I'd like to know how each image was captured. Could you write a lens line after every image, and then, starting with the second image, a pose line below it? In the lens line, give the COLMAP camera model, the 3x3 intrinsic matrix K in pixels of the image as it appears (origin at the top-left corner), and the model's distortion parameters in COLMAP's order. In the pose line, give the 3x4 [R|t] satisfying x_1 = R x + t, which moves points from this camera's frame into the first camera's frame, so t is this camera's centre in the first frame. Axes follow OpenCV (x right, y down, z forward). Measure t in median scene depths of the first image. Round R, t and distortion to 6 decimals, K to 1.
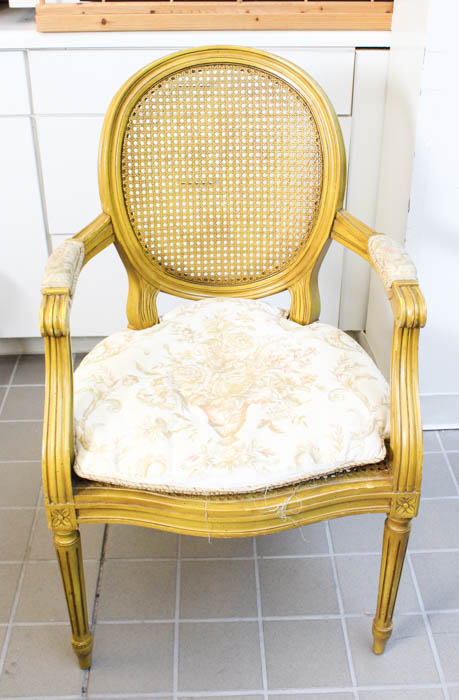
lens RADIAL K [[943.1, 0, 227.6], [0, 943.1, 349.2], [0, 0, 1]] dist [-0.005877, 0.000000]
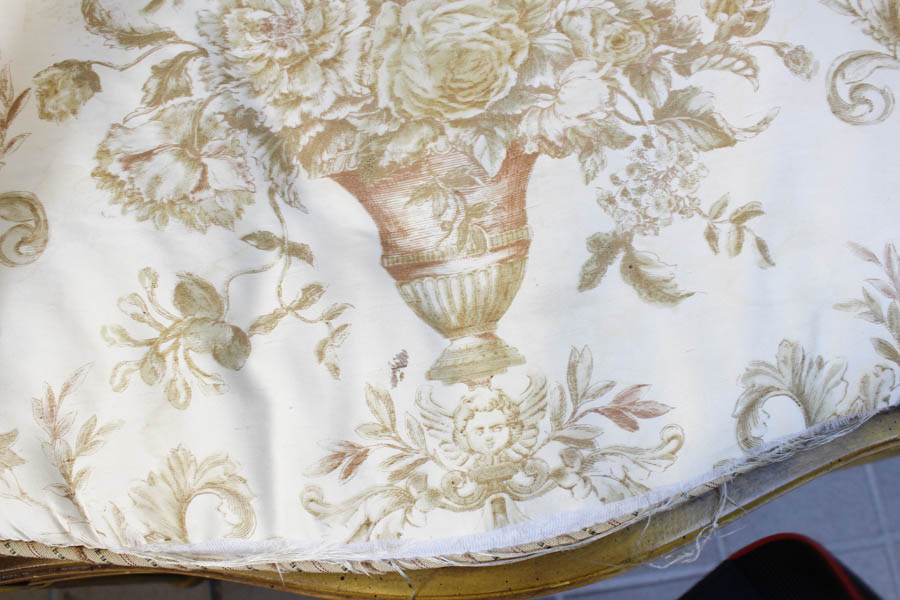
lens RADIAL K [[862.1, 0, 442.8], [0, 862.1, 304.3], [0, 0, 1]] dist [-0.147641, 0.000000]
pose [[0.993692, -0.112141, -0.000232, -0.005182], [0.089411, 0.791034, 0.605203, -0.052893], [-0.067685, -0.601406, 0.796071, 0.794932]]
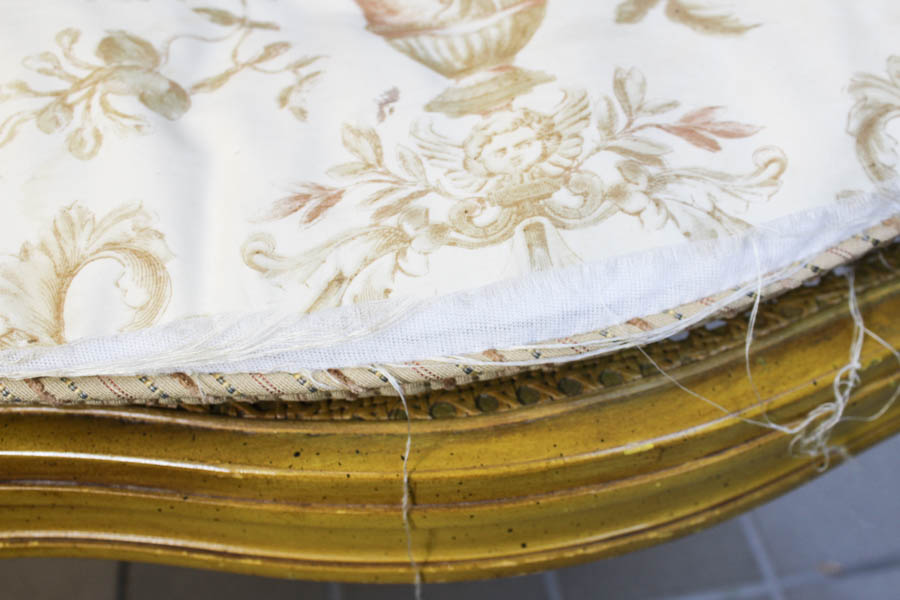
lens RADIAL K [[957.9, 0, 447.4], [0, 957.9, 302.2], [0, 0, 1]] dist [-0.099262, 0.000000]
pose [[0.990067, -0.123417, 0.067341, -0.023951], [0.107517, 0.973265, 0.202967, 0.094498], [-0.090590, -0.193711, 0.976867, 0.775121]]
